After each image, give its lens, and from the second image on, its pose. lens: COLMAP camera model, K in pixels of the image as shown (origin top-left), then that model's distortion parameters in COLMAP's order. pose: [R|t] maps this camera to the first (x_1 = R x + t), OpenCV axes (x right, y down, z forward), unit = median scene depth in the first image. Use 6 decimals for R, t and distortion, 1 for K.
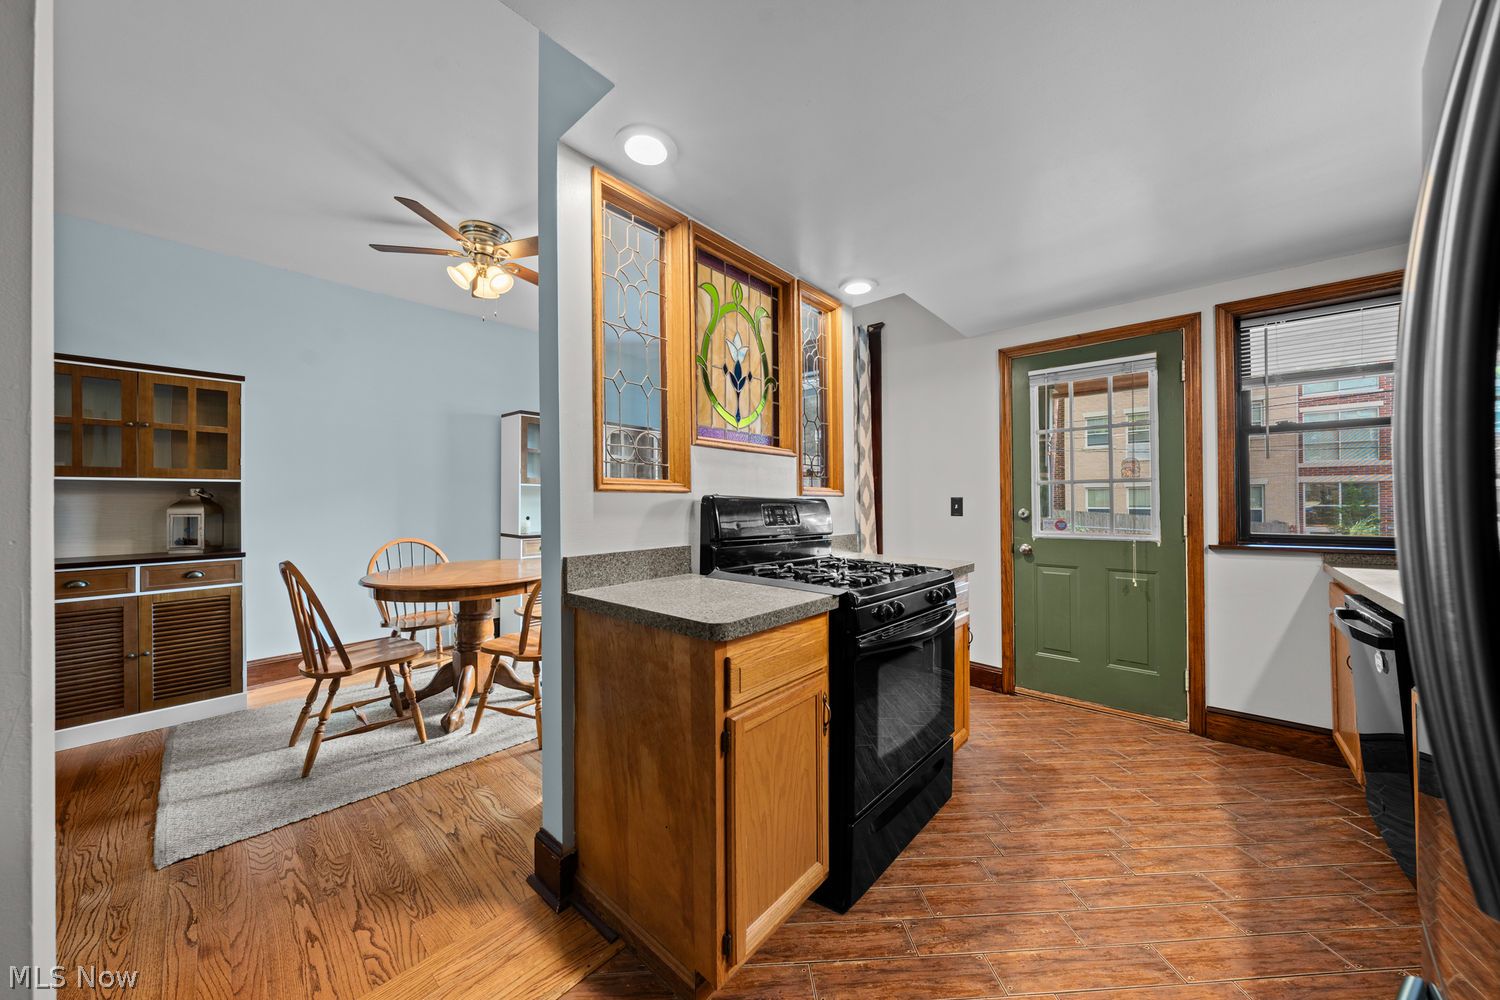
lens RADIAL K [[507.2, 0, 755.2], [0, 507.2, 497.9], [0, 0, 1]] dist [-0.003159, 0.000204]
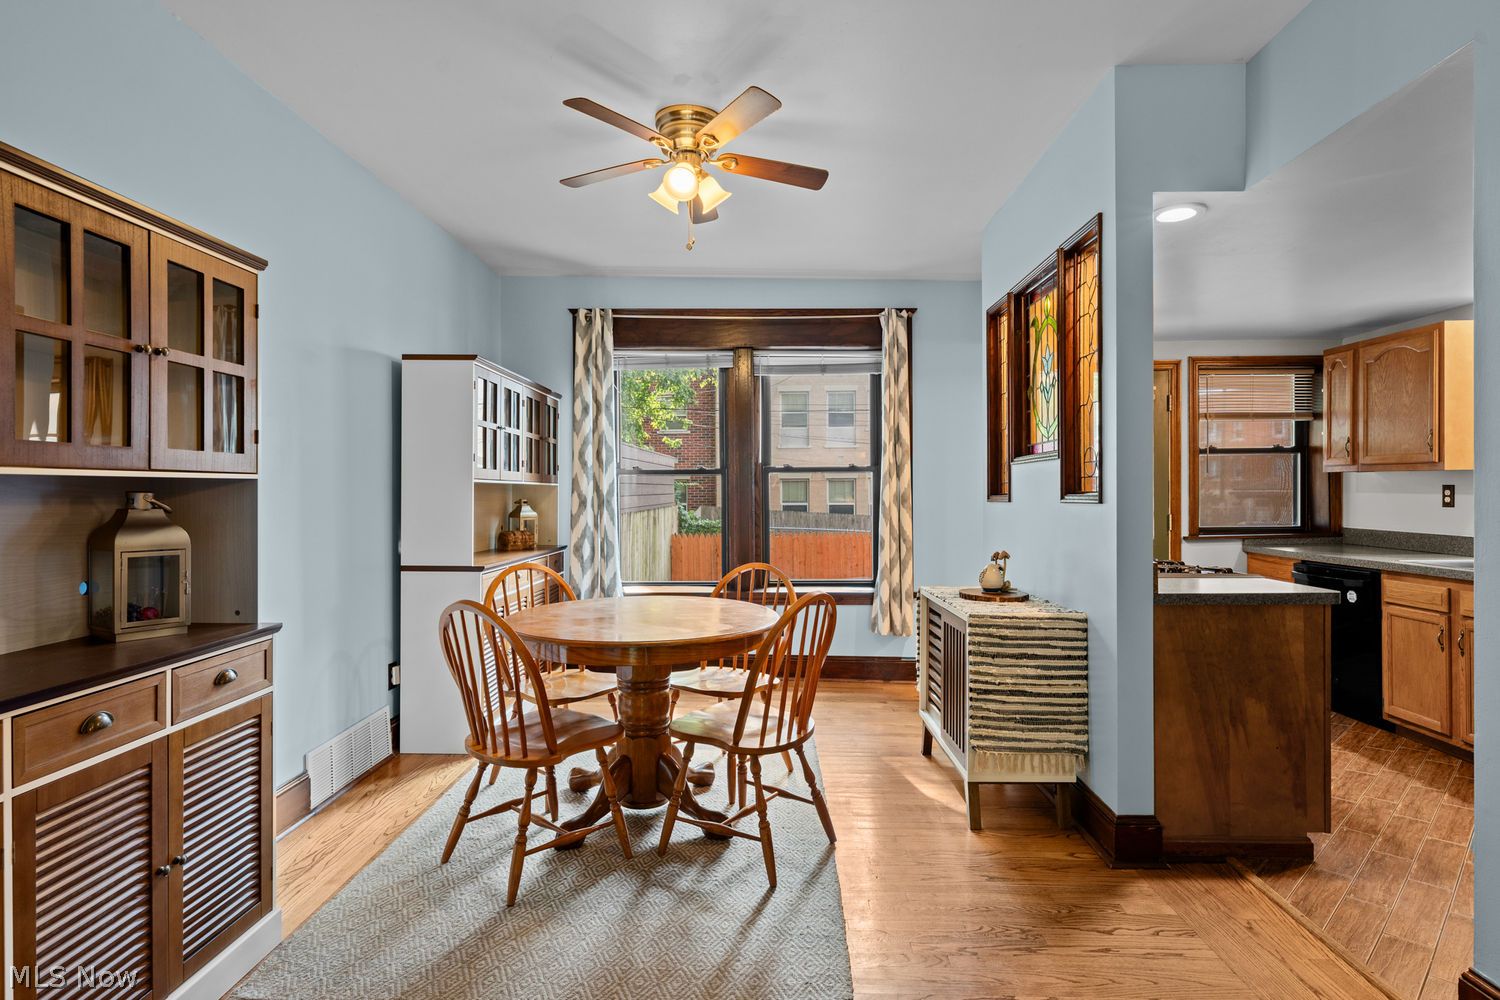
lens RADIAL K [[797.7, 0, 754.6], [0, 797.7, 496.6], [0, 0, 1]] dist [0.002791, 0.000557]
pose [[0.765330, -0.003283, 0.643630, -1.510907], [-0.003309, 0.999954, 0.009036, -0.030669], [-0.643630, -0.009045, 0.765284, 0.142771]]
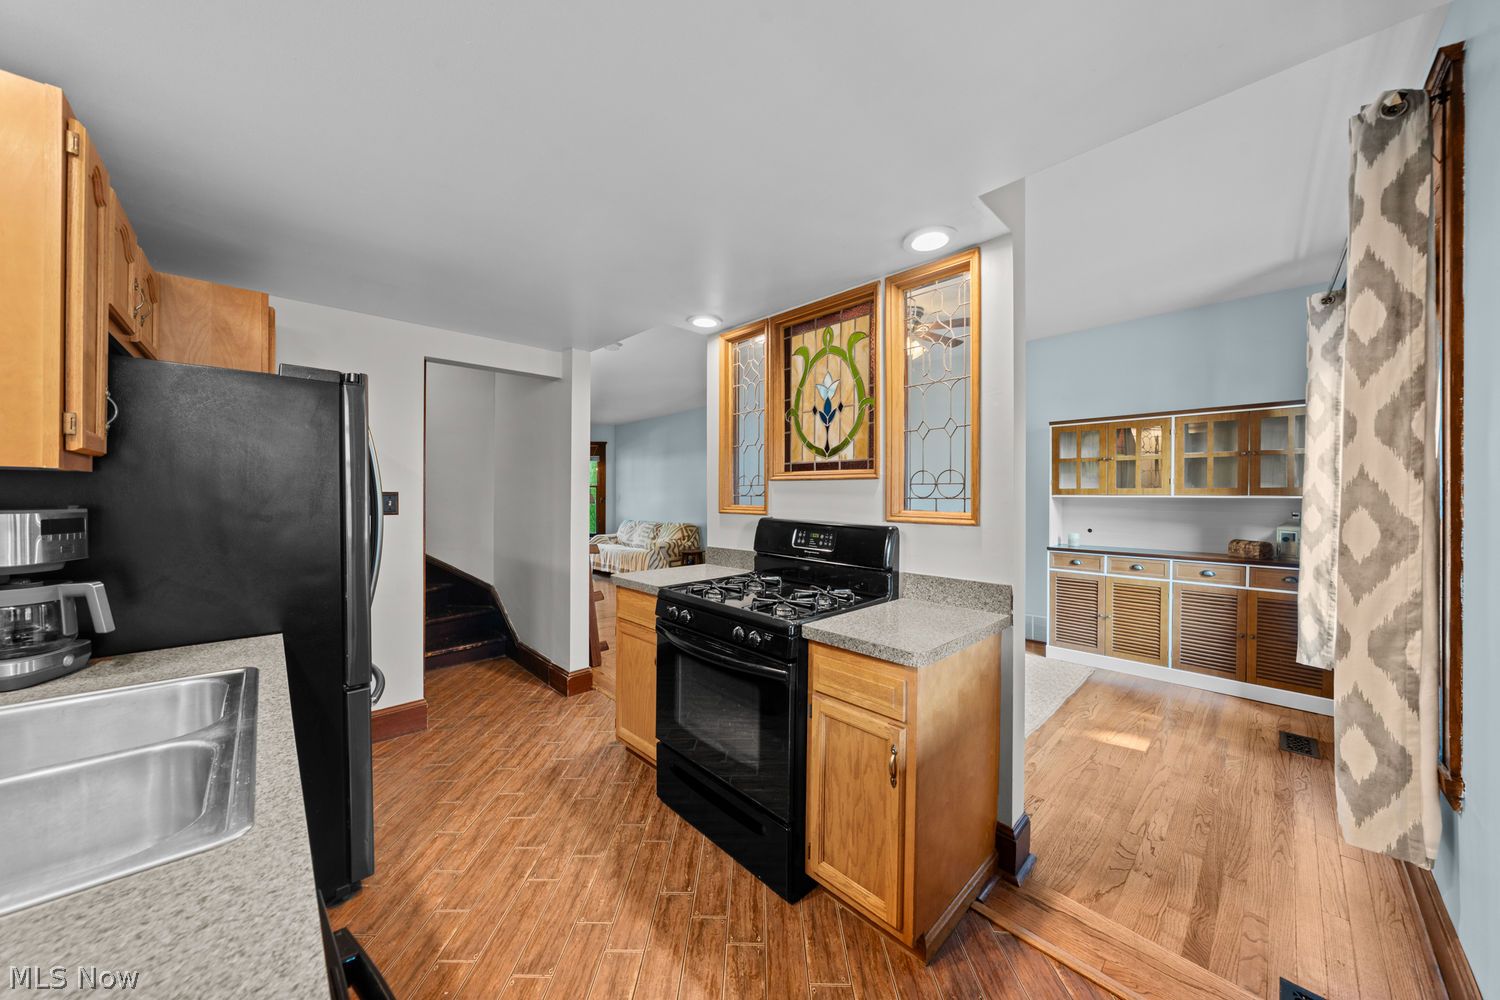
lens RADIAL K [[507.2, 0, 755.2], [0, 507.2, 497.9], [0, 0, 1]] dist [-0.003159, 0.000204]
pose [[-0.075945, 0.006206, -0.997093, 1.081653], [0.002880, 0.999978, 0.006004, -0.056317], [0.997108, -0.002415, -0.075961, 0.913737]]
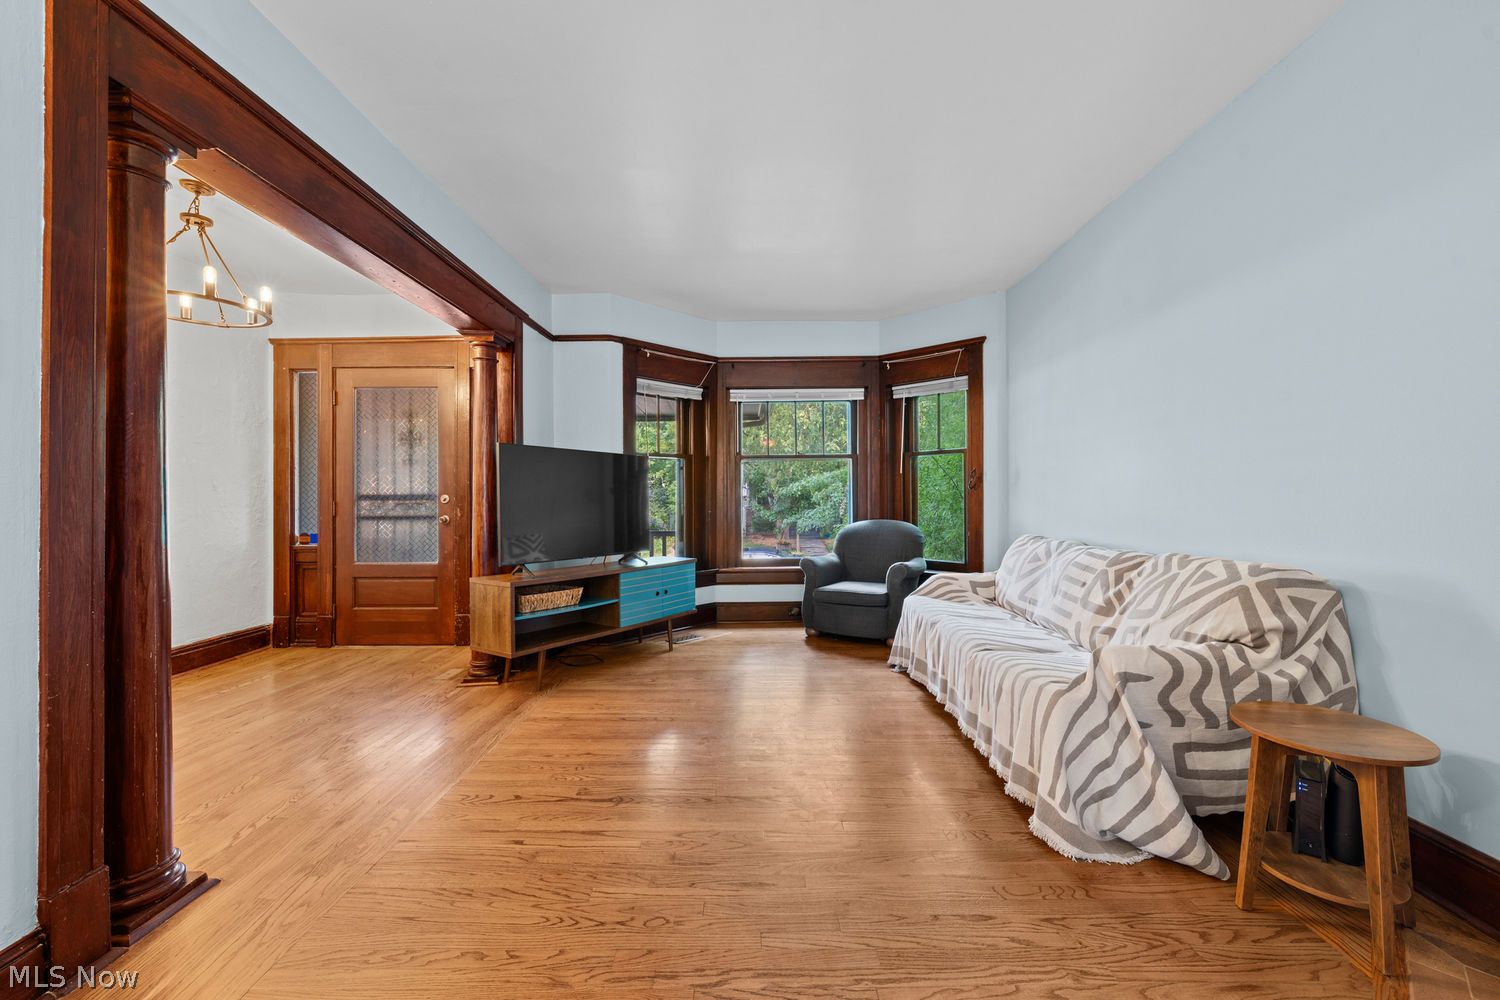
lens RADIAL K [[601.6, 0, 755.0], [0, 601.6, 498.8], [0, 0, 1]] dist [-0.001674, -0.000281]
pose [[-0.754383, 0.008561, -0.656378, -1.286522], [0.011336, 0.999936, 0.000013, 0.031907], [0.656336, -0.007431, -0.754432, 0.327465]]
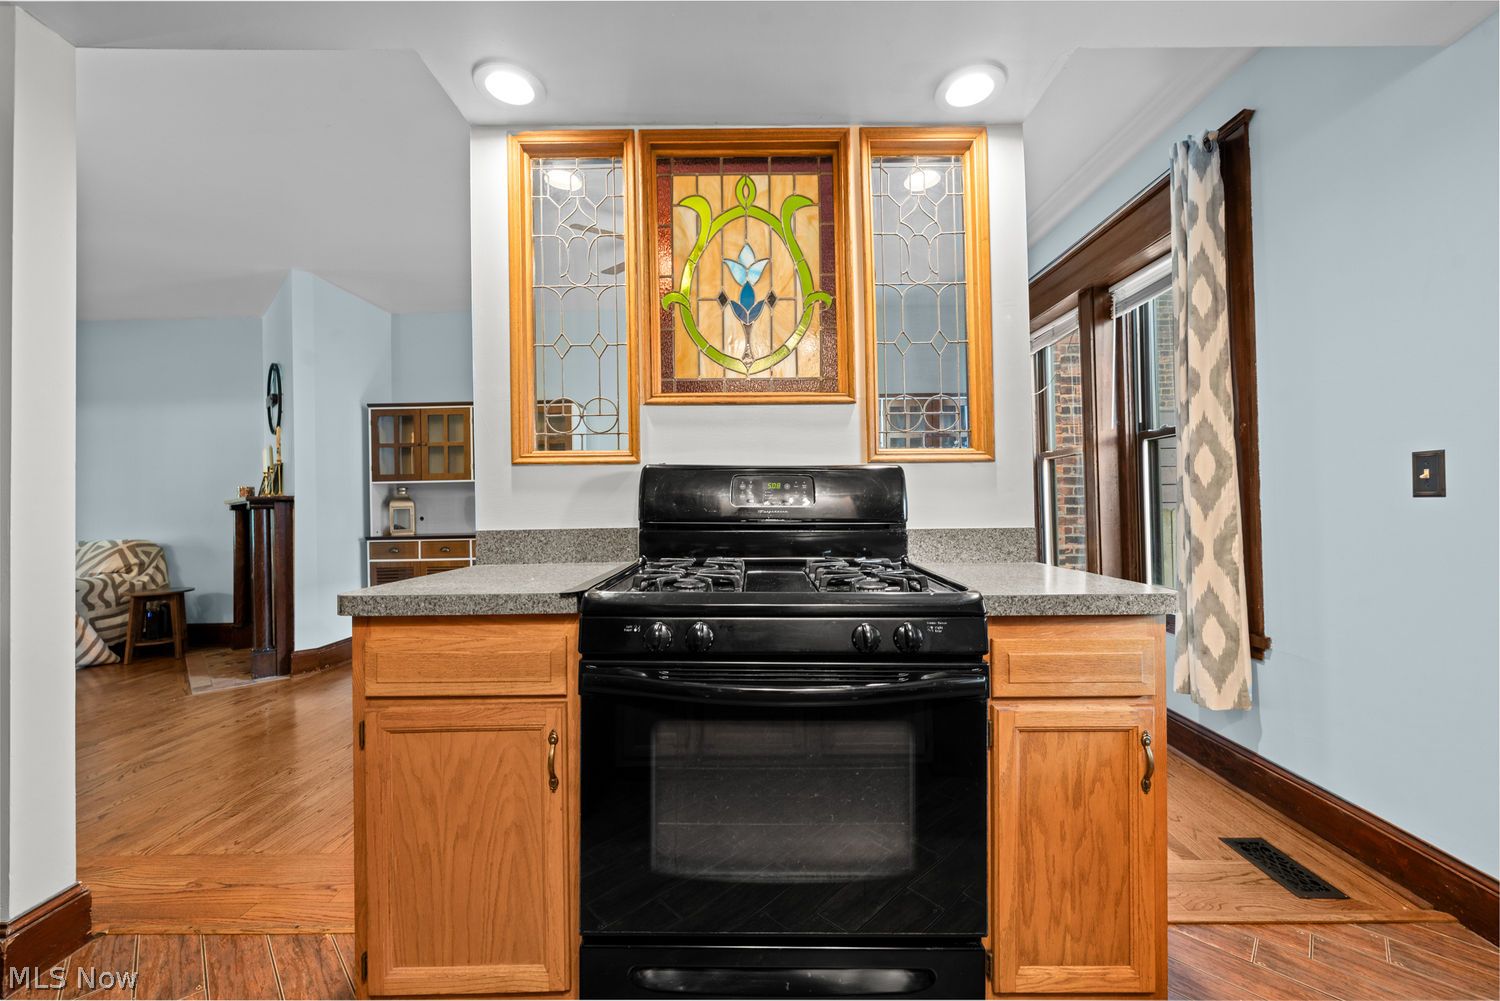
lens RADIAL K [[590.6, 0, 754.9], [0, 590.6, 500.3], [0, 0, 1]] dist [-0.003244, 0.000186]
pose [[0.661247, -0.014405, -0.750030, 0.603050], [0.016801, 0.999849, -0.004391, 0.048119], [0.749980, -0.009698, 0.661389, 0.434162]]
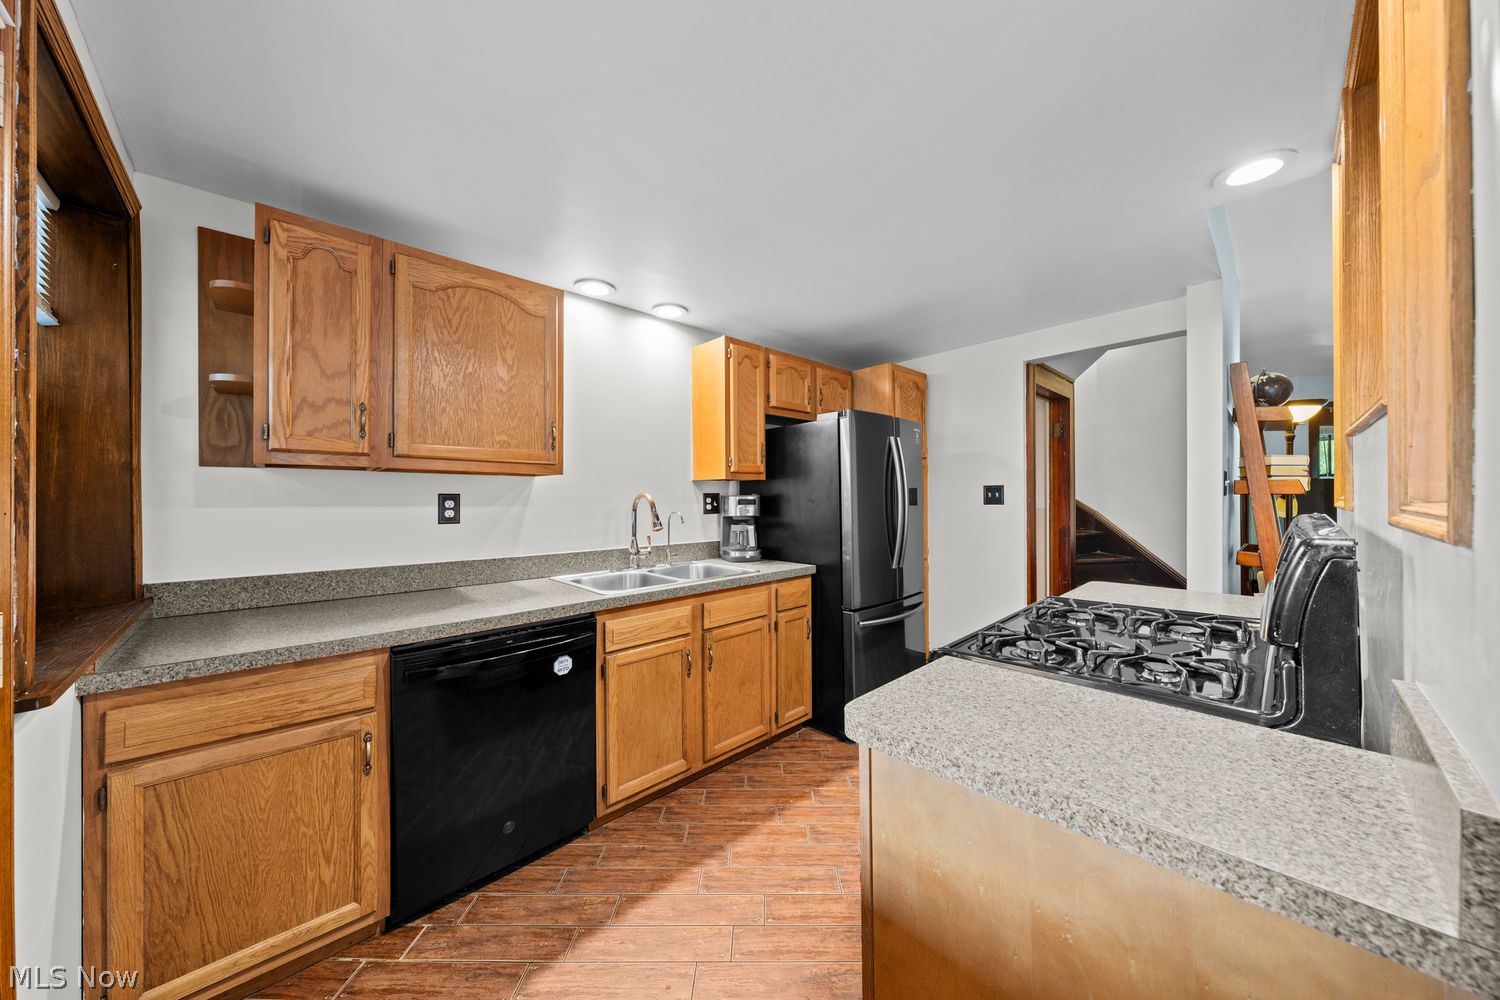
lens RADIAL K [[507.2, 0, 755.2], [0, 507.2, 497.9], [0, 0, 1]] dist [-0.003159, 0.000204]
pose [[-0.996281, 0.011507, 0.085388, 0.490095], [0.010897, 0.999912, -0.007614, -0.026412], [-0.085469, -0.006655, -0.996319, 1.460056]]
